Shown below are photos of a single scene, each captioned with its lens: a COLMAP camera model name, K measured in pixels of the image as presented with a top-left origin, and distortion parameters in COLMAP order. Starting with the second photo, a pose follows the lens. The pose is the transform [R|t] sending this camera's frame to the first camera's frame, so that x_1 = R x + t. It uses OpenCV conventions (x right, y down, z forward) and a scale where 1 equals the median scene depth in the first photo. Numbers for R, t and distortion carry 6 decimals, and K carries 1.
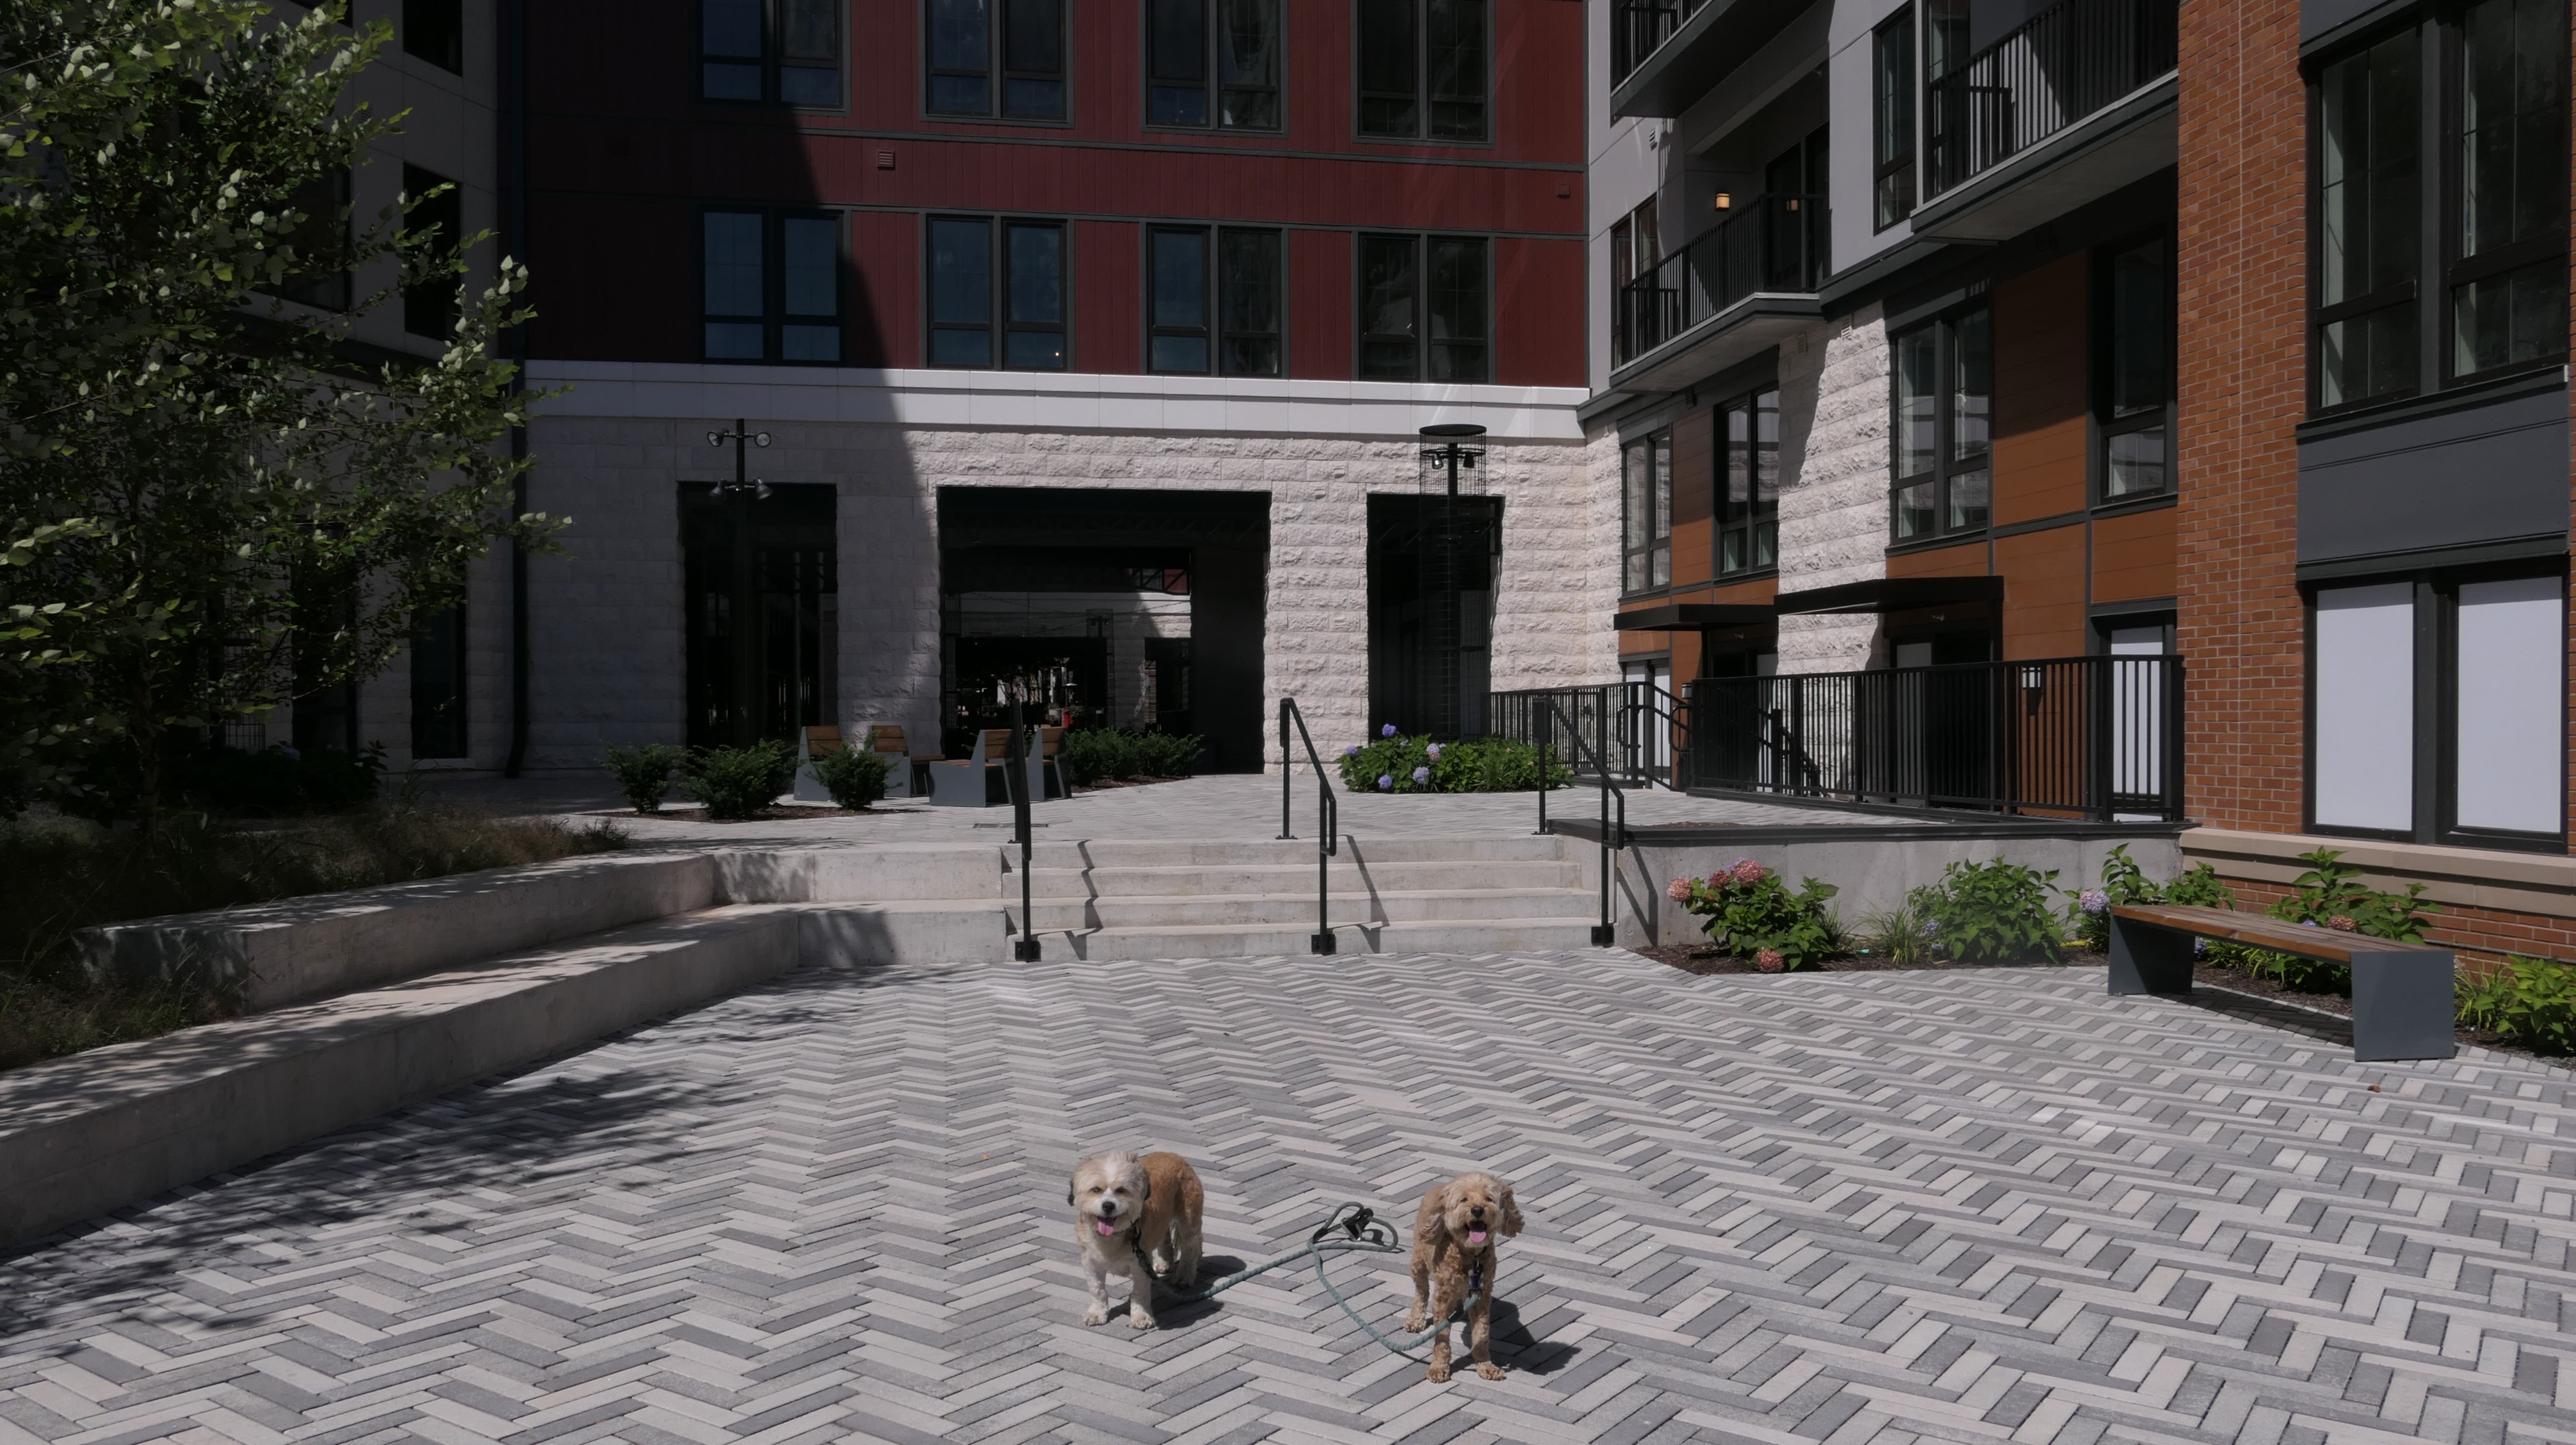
lens RADIAL K [[1836.9, 0, 1287.4], [0, 1836.9, 723.9], [0, 0, 1]] dist [-0.004109, -0.001199]
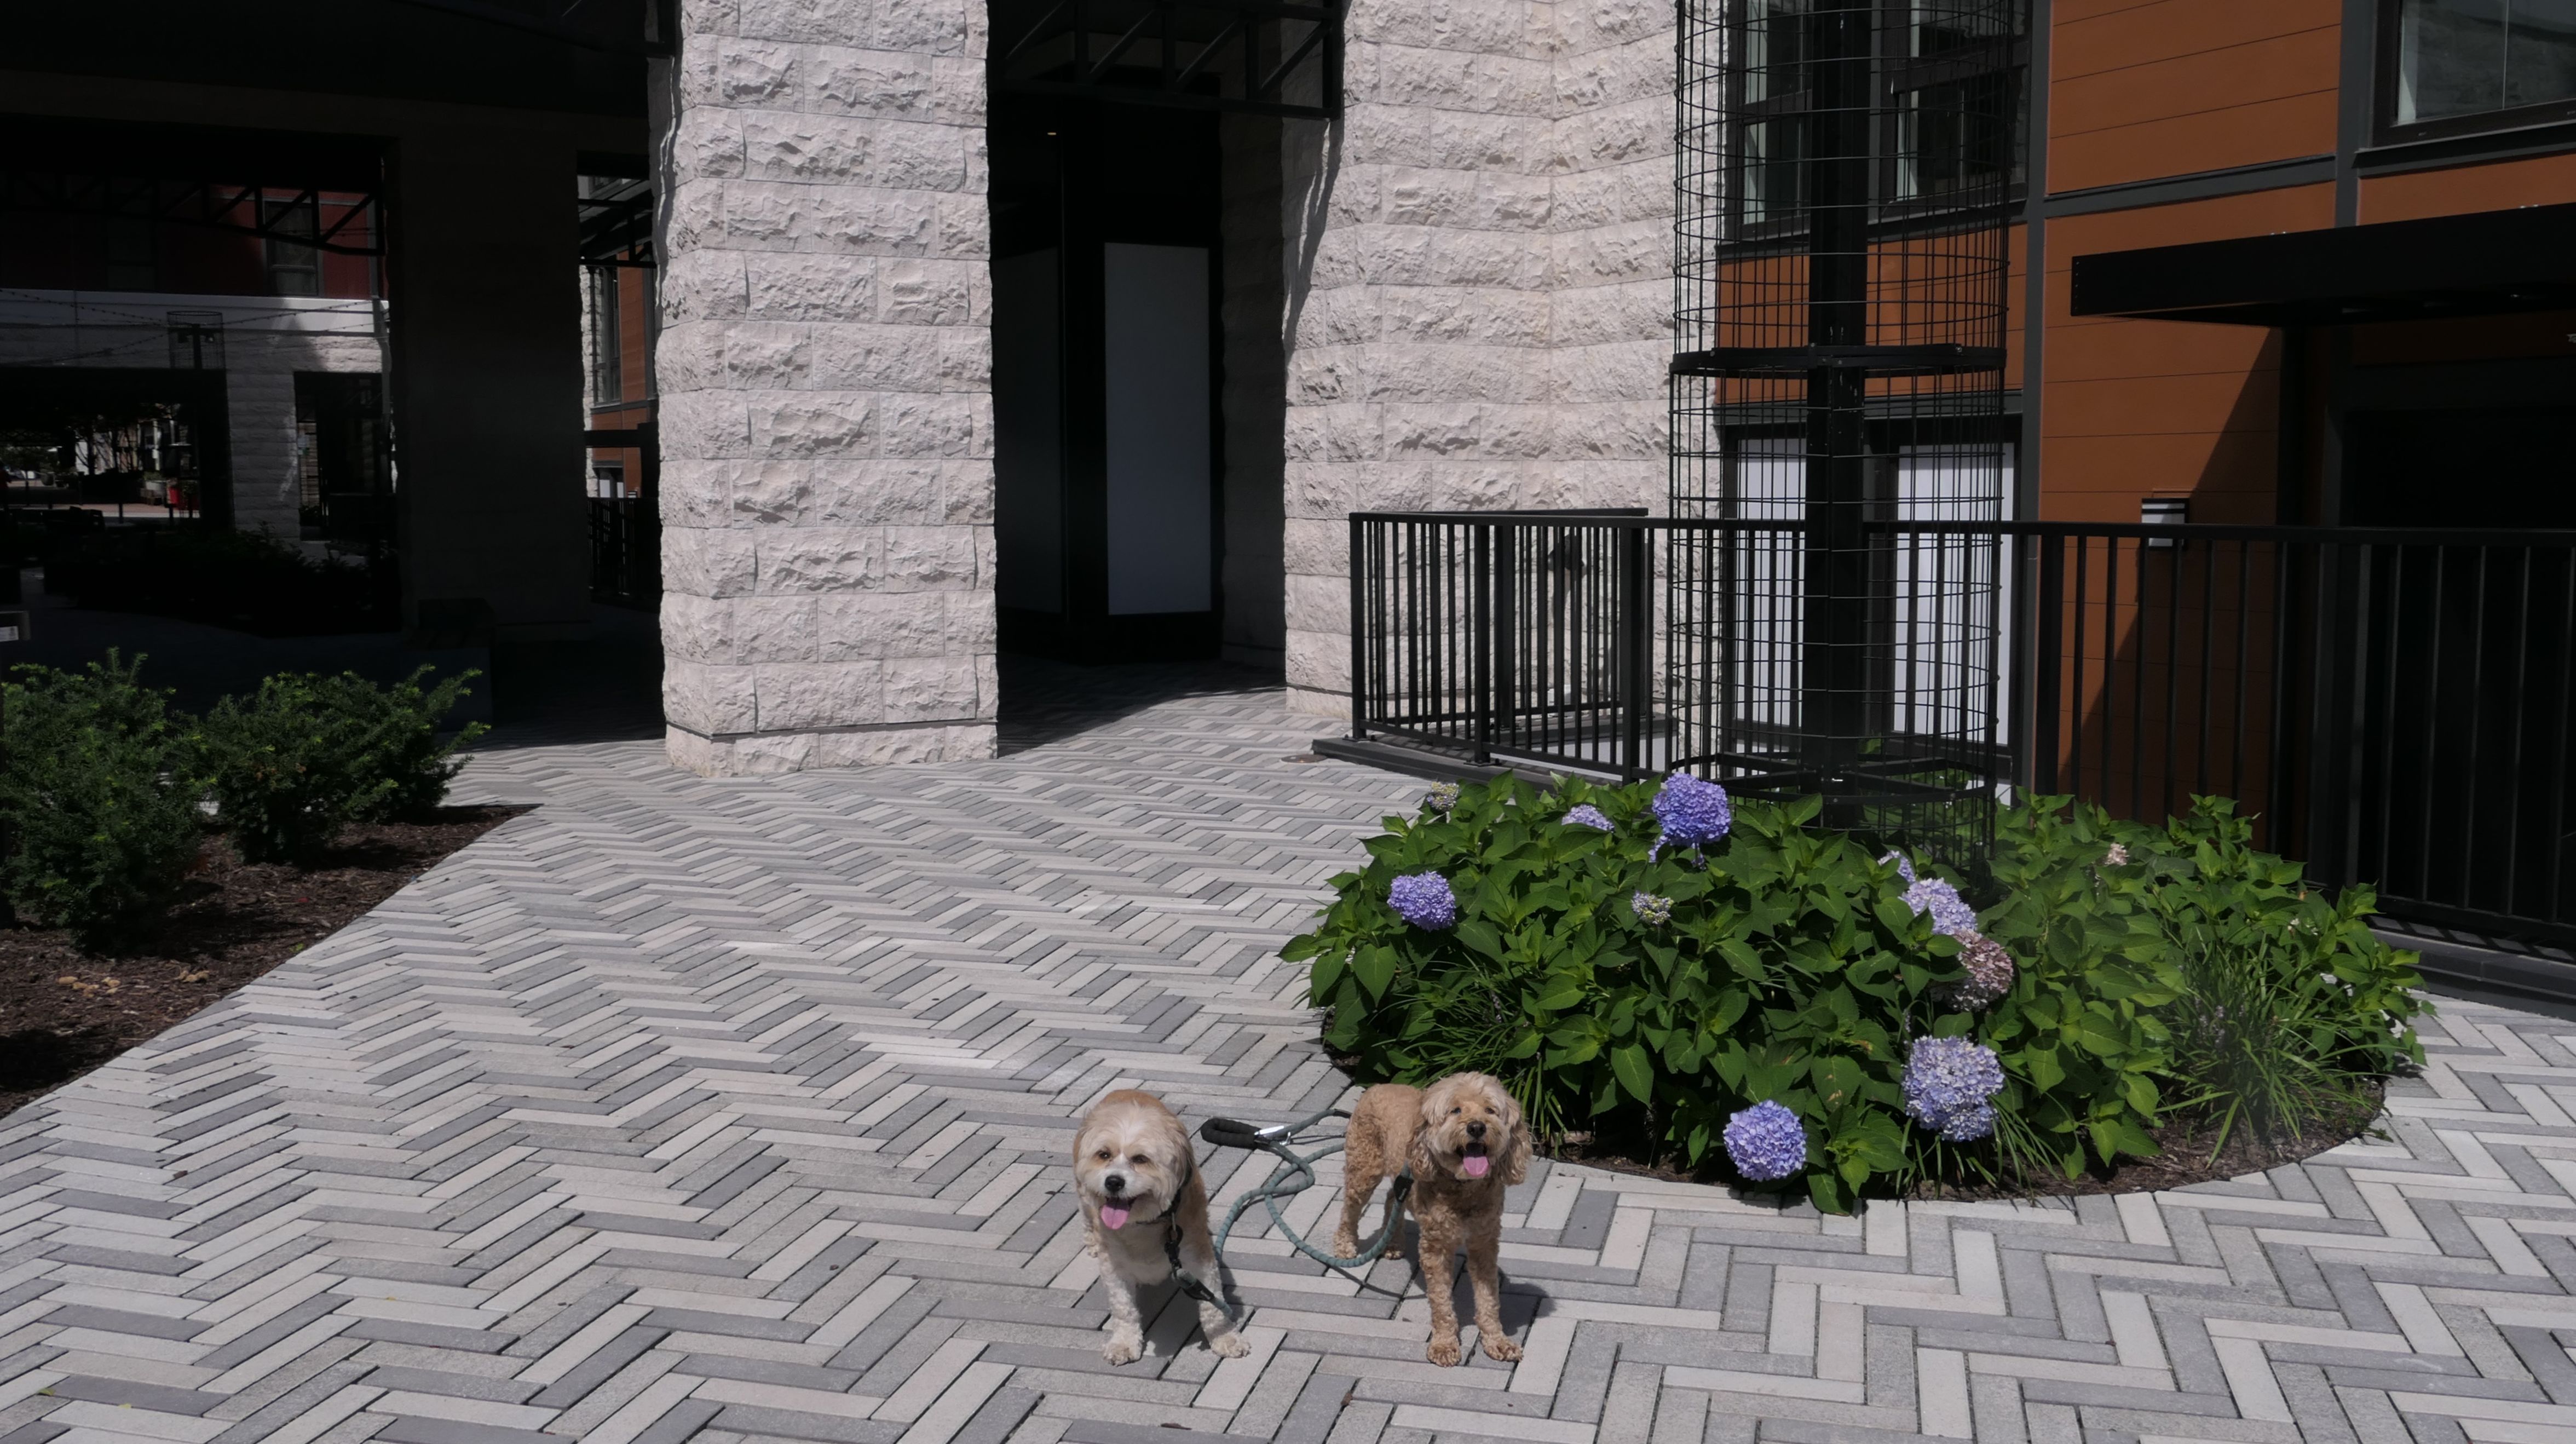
lens RADIAL K [[2147.1, 0, 1290.9], [0, 2147.1, 705.9], [0, 0, 1]] dist [-0.020660, -0.002546]
pose [[0.938917, -0.035337, 0.342323, -0.040010], [0.000777, 0.994929, 0.100574, -0.020981], [-0.344142, -0.094165, 0.934184, 0.615168]]
